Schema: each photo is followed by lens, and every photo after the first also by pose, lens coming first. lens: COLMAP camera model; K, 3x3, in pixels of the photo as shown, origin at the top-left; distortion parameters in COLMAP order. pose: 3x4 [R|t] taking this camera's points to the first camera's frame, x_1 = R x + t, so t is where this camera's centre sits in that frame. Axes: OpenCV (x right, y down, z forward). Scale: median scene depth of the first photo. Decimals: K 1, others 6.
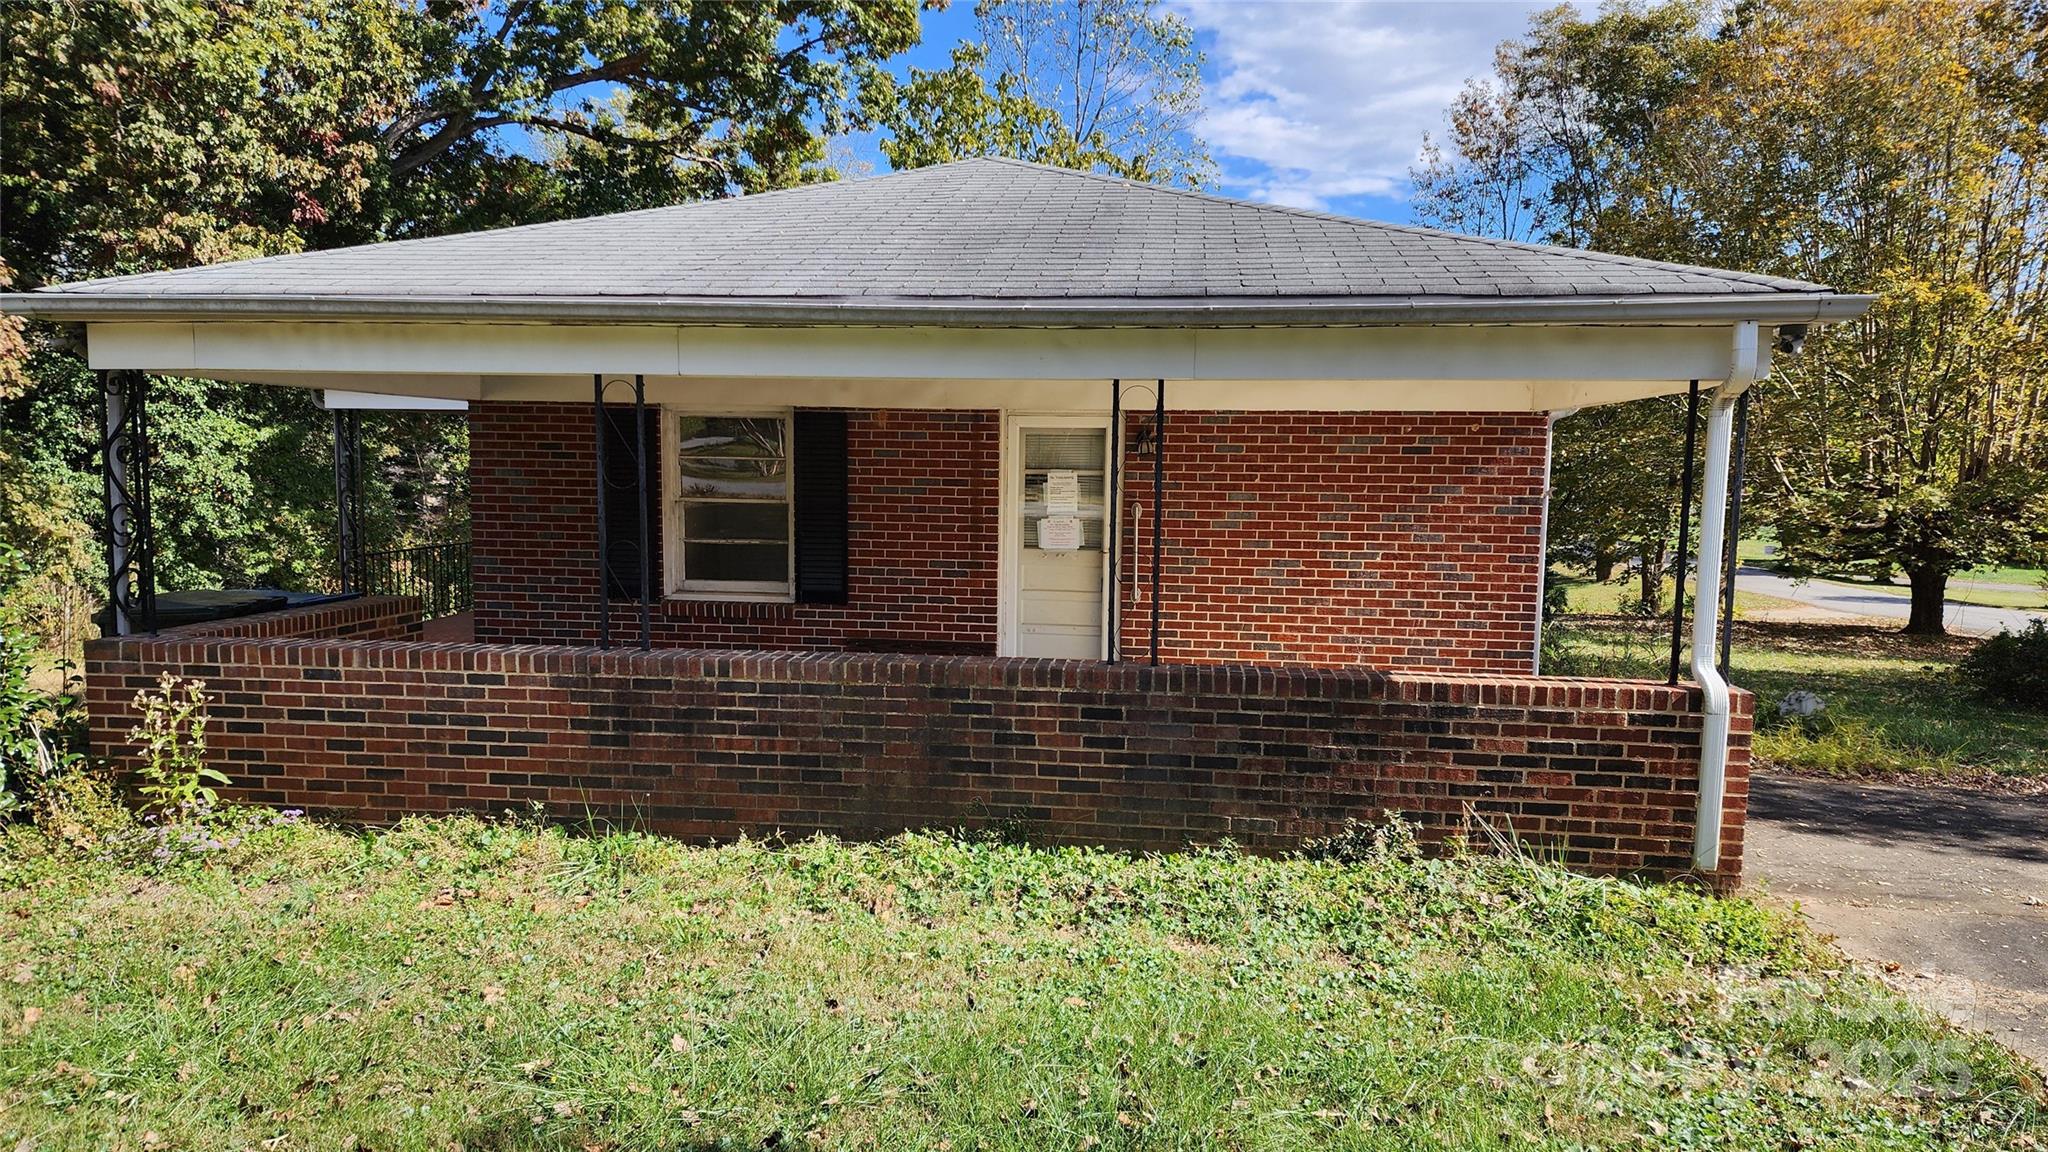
lens RADIAL K [[1375.6, 0, 1033.4], [0, 1375.6, 584.4], [0, 0, 1]] dist [0.100284, -0.096262]
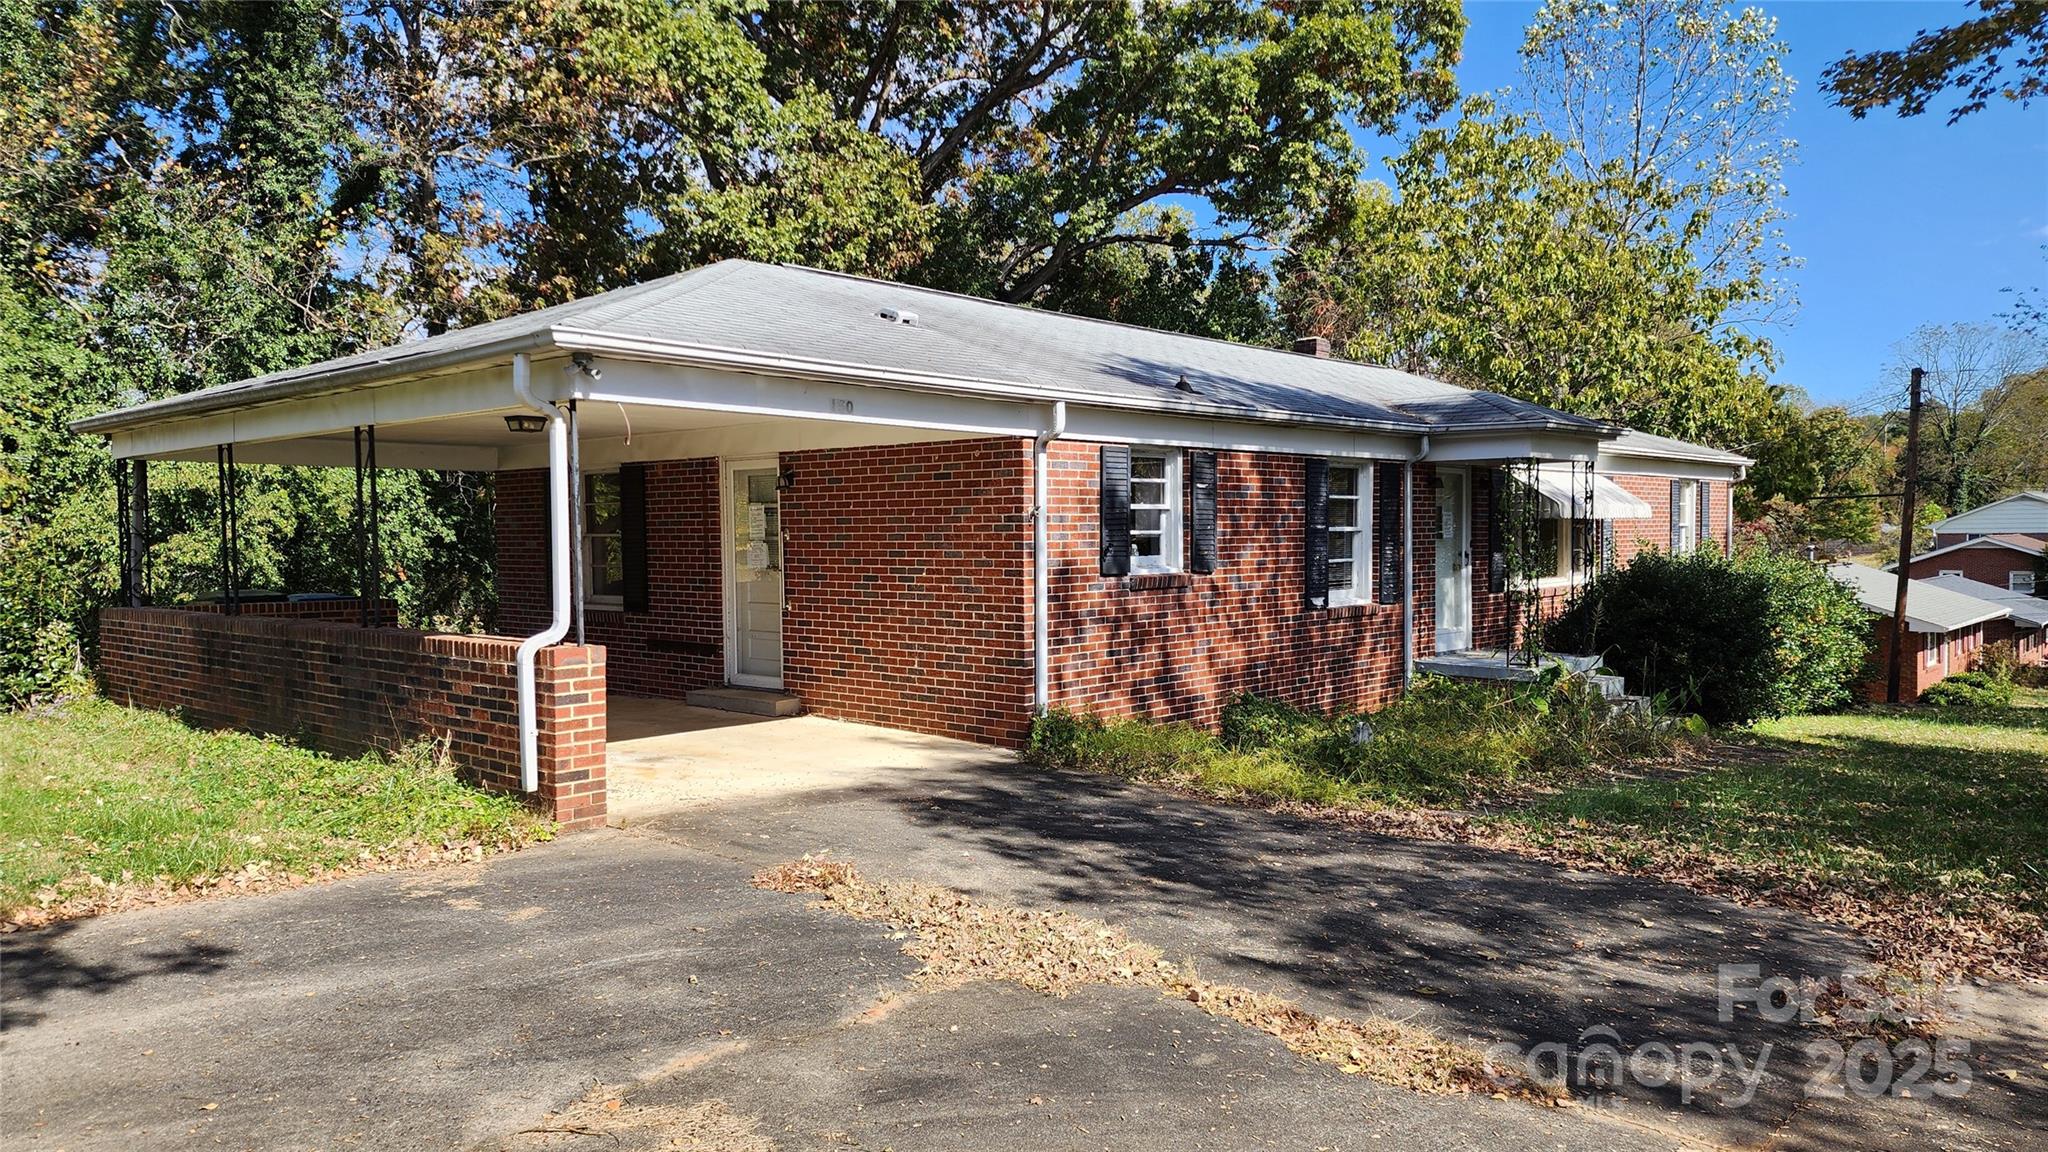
lens RADIAL K [[1375.6, 0, 1033.4], [0, 1375.6, 584.4], [0, 0, 1]] dist [0.100284, -0.096262]
pose [[0.827954, 0.001206, -0.560795, 0.940542], [-0.032148, 0.998455, -0.045315, 0.037283], [0.559875, 0.055547, 0.826713, 0.130593]]
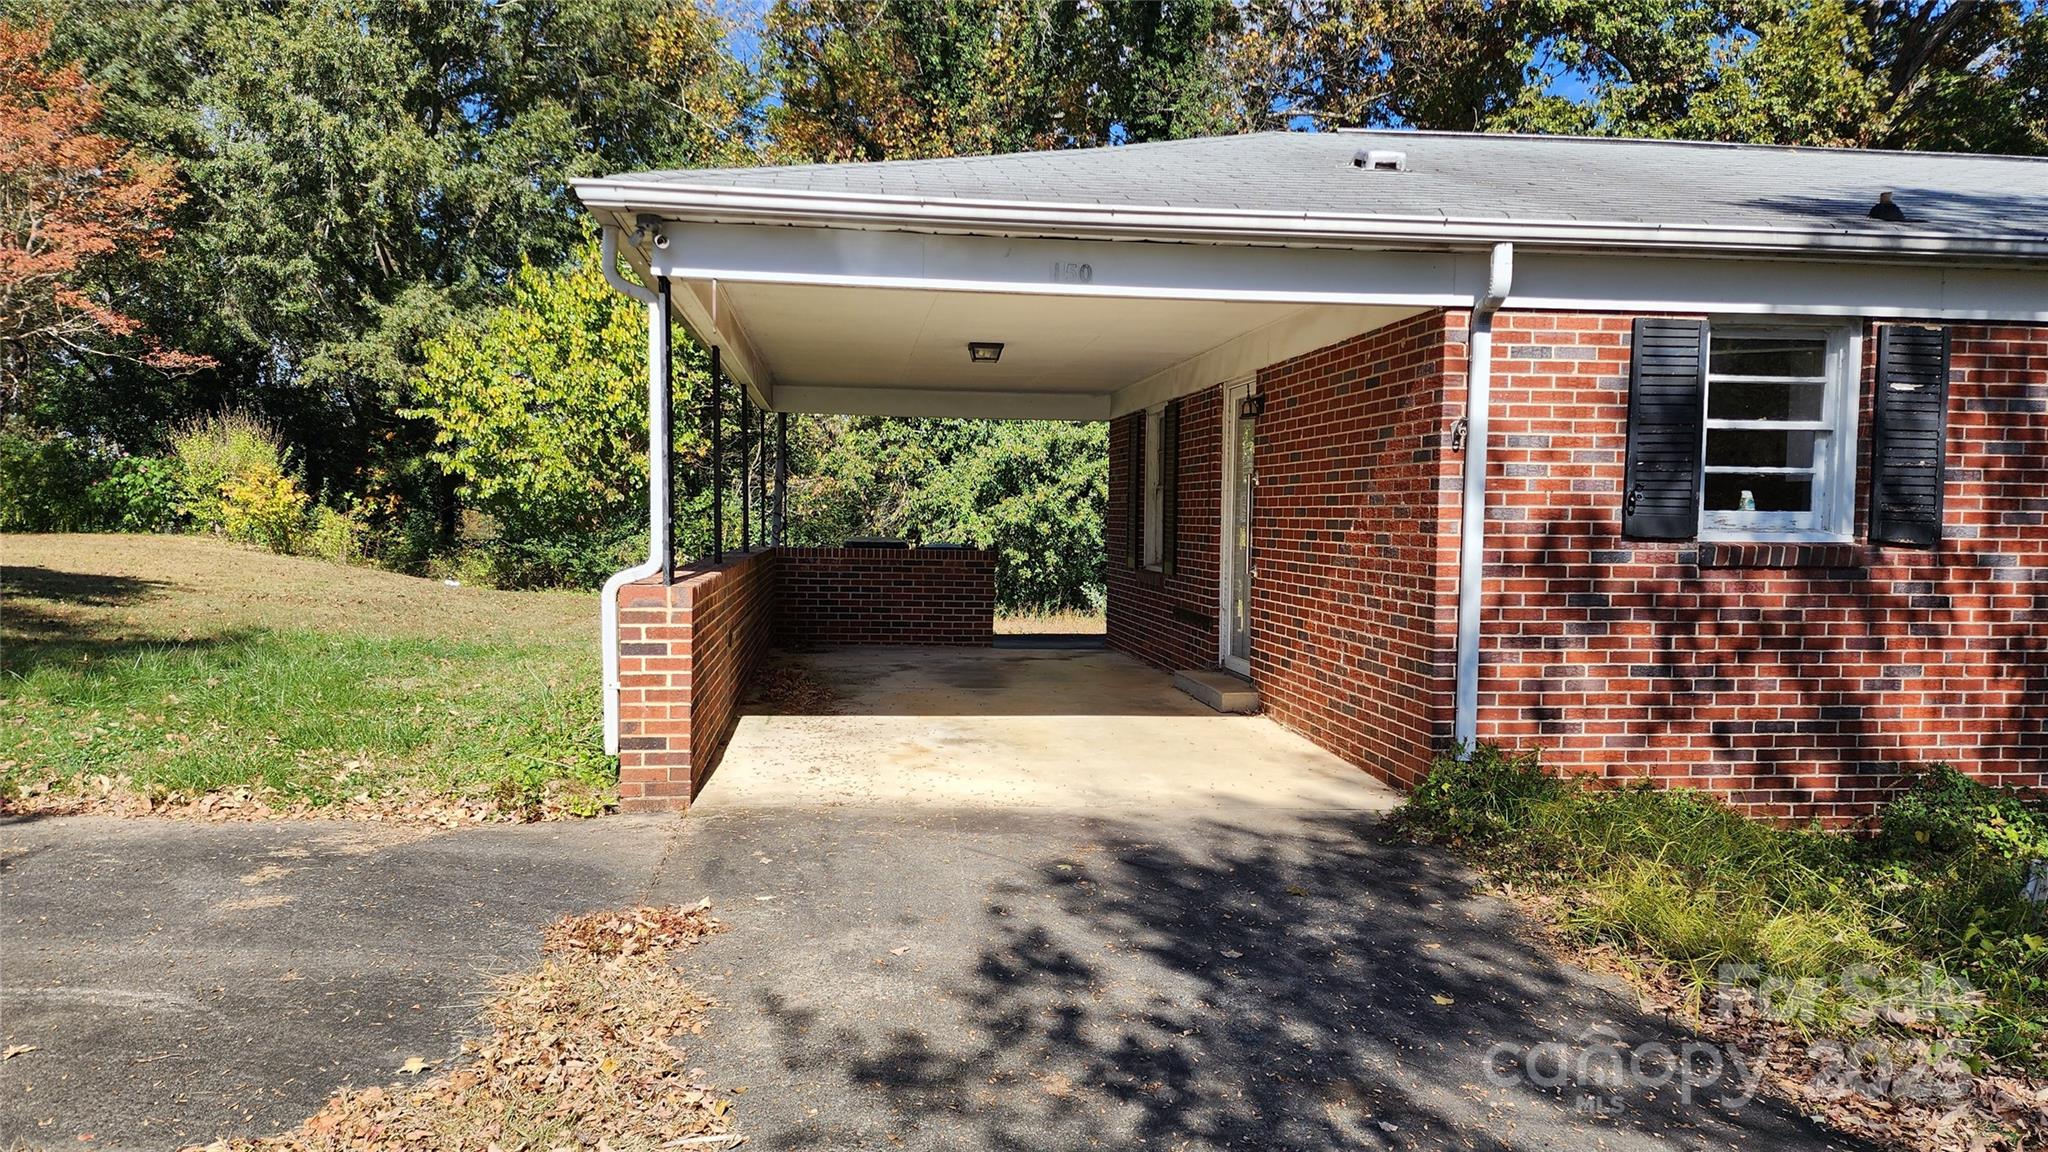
lens RADIAL K [[1375.6, 0, 1033.4], [0, 1375.6, 584.4], [0, 0, 1]] dist [0.100284, -0.096262]
pose [[0.248183, 0.037710, -0.967979, 0.944005], [-0.099077, 0.994990, 0.013359, 0.019852], [0.963633, 0.092589, 0.250676, 0.625618]]
